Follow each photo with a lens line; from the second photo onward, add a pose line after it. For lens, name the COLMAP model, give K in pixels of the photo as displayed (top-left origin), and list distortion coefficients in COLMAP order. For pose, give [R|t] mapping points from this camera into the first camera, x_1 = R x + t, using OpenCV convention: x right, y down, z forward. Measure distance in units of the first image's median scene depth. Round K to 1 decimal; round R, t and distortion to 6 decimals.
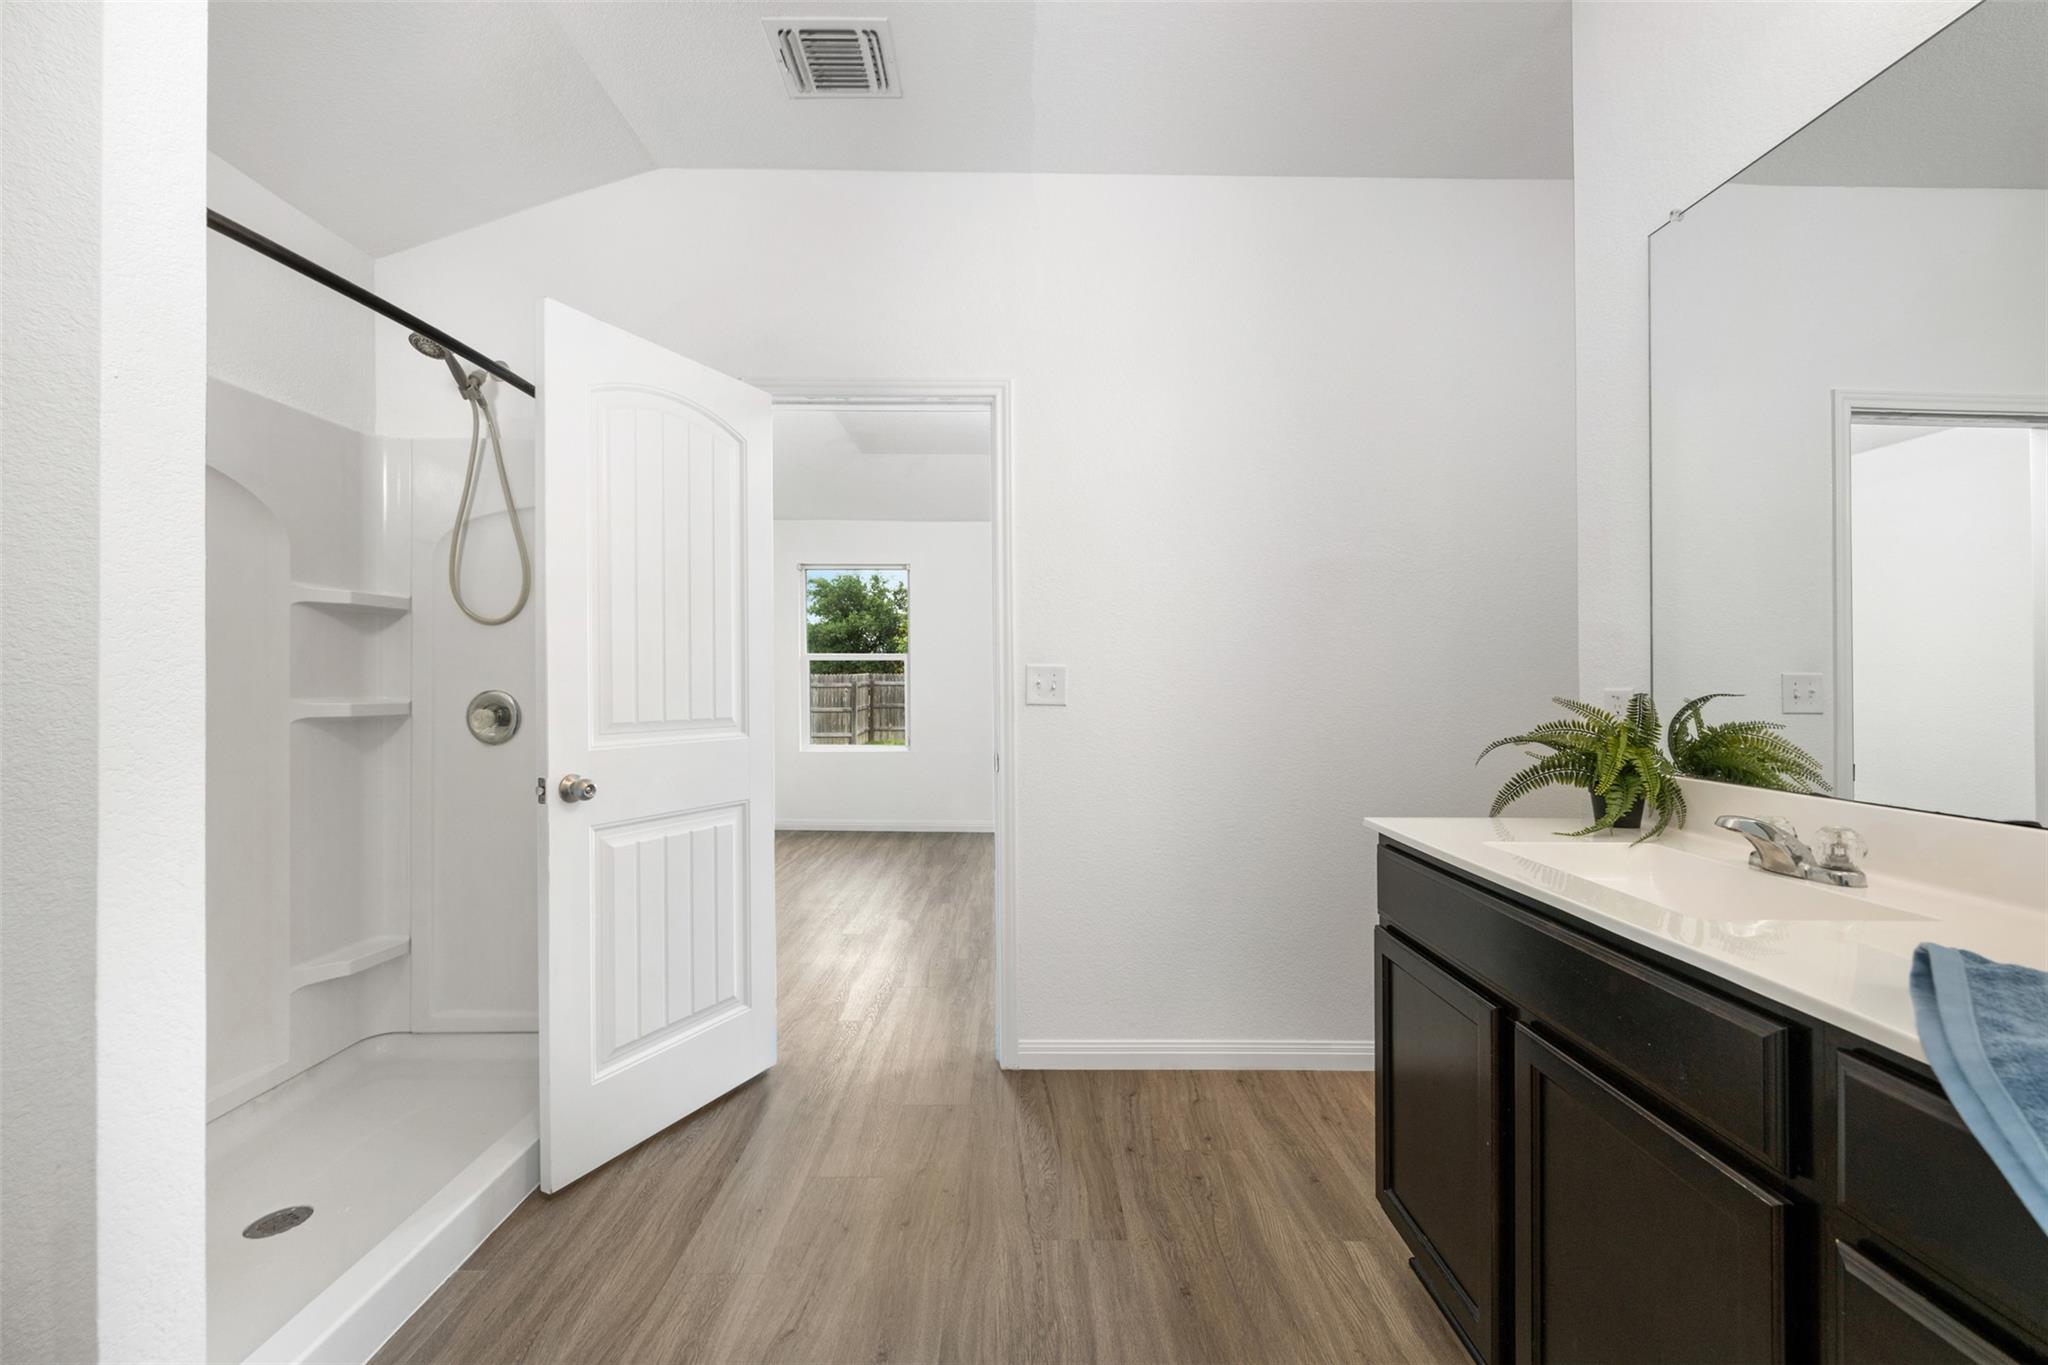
lens RADIAL K [[810.6, 0, 1016.4], [0, 810.6, 704.3], [0, 0, 1]] dist [-0.001220, 0.000007]
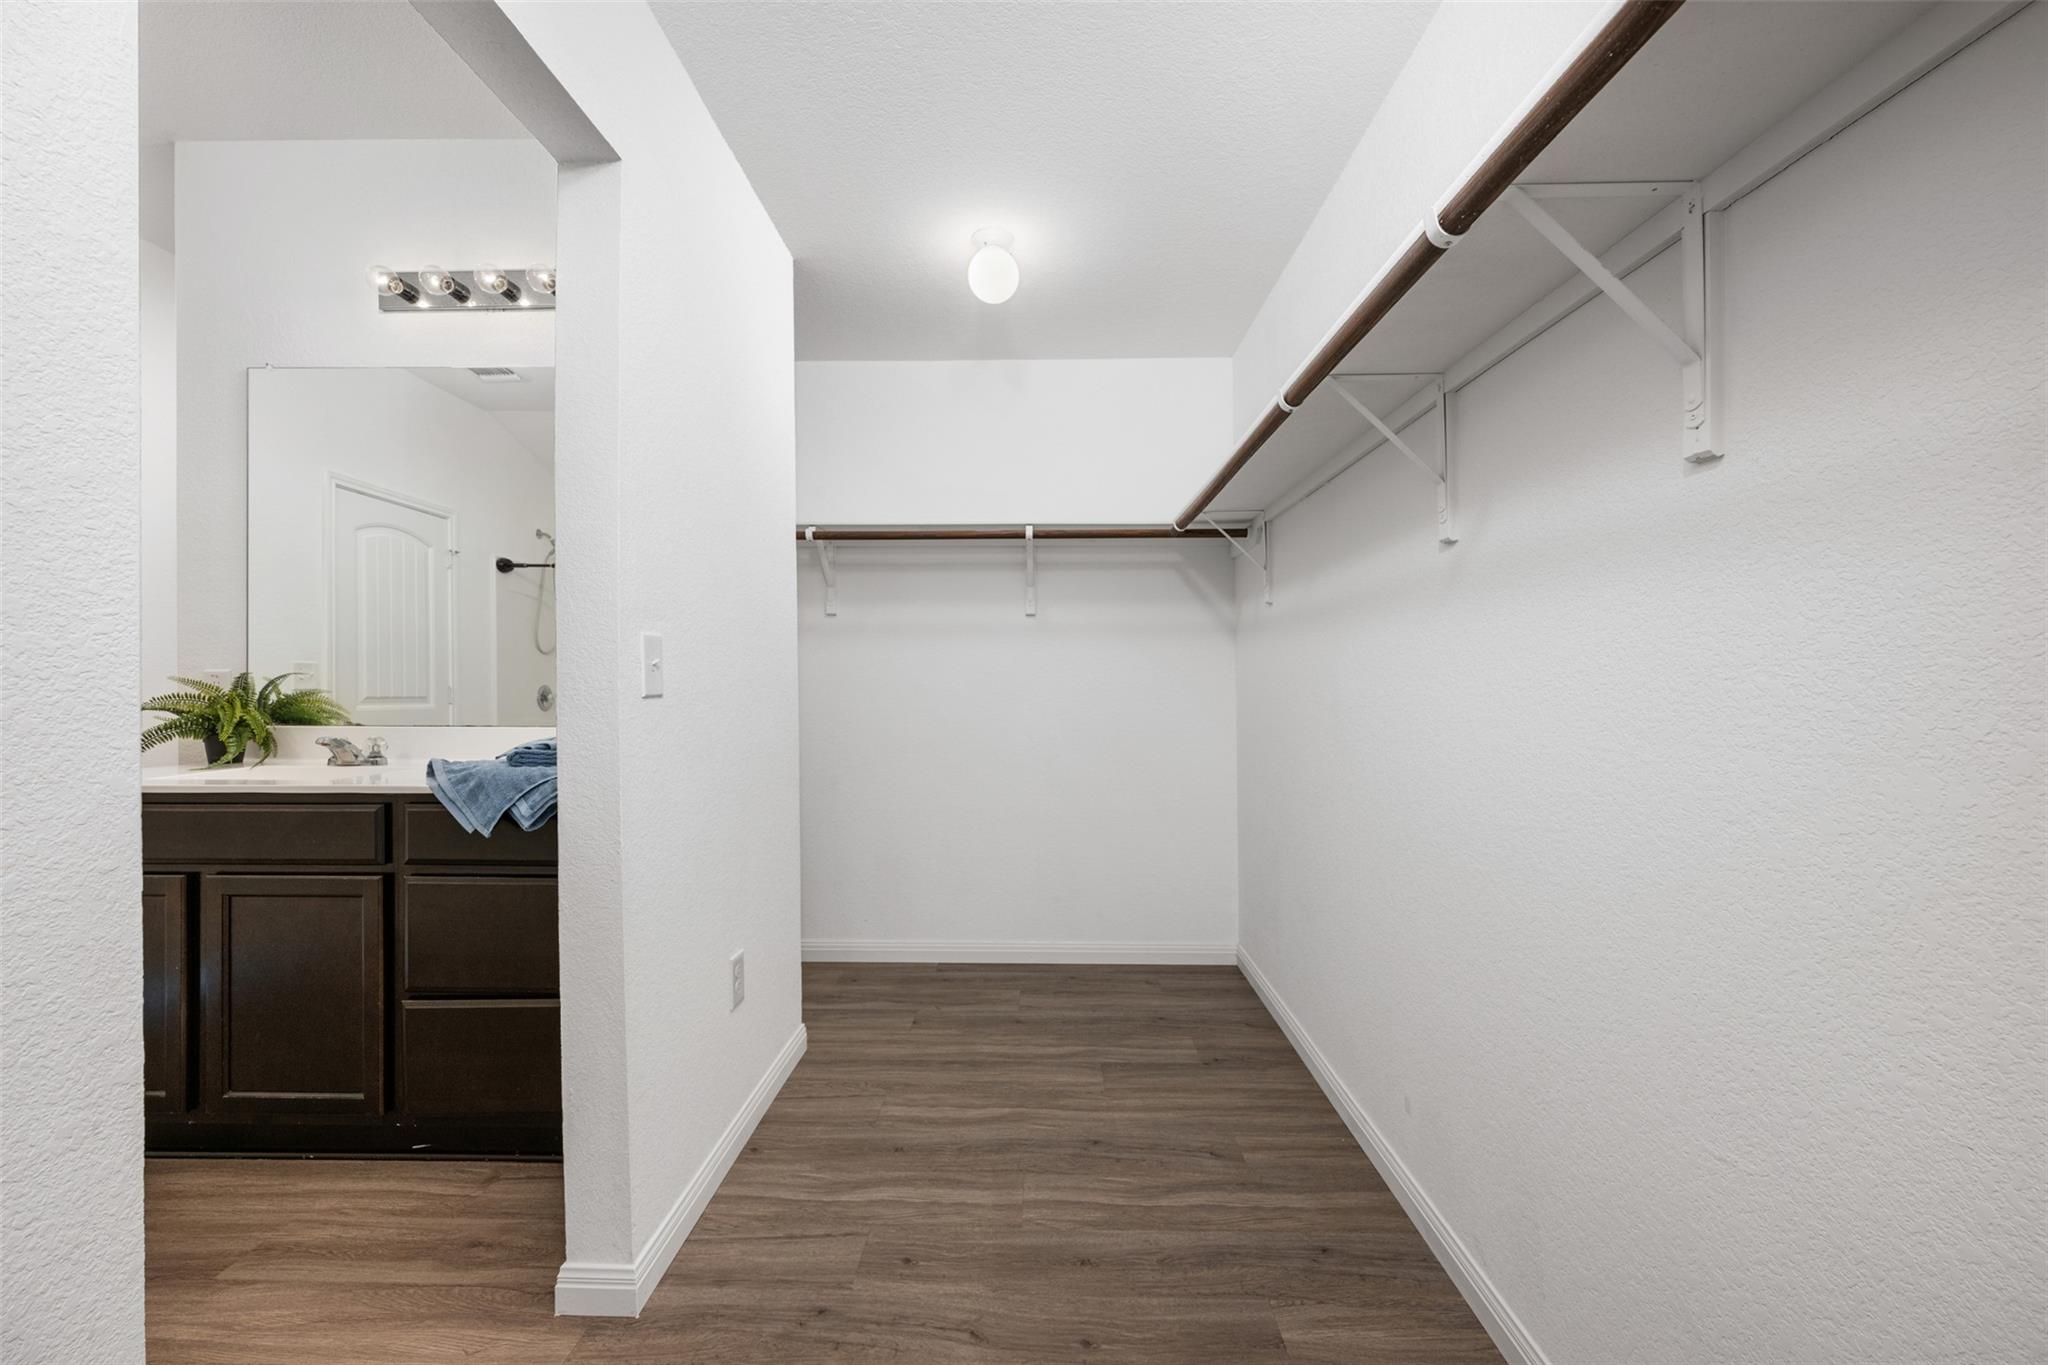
lens RADIAL K [[810.6, 0, 1007.7], [0, 810.6, 676.2], [0, 0, 1]] dist [-0.001220, 0.000007]
pose [[0.033531, -0.000539, 0.999438, -0.685422], [0.013739, 0.999906, 0.000079, 0.011764], [-0.999343, 0.013729, 0.033535, -0.470661]]
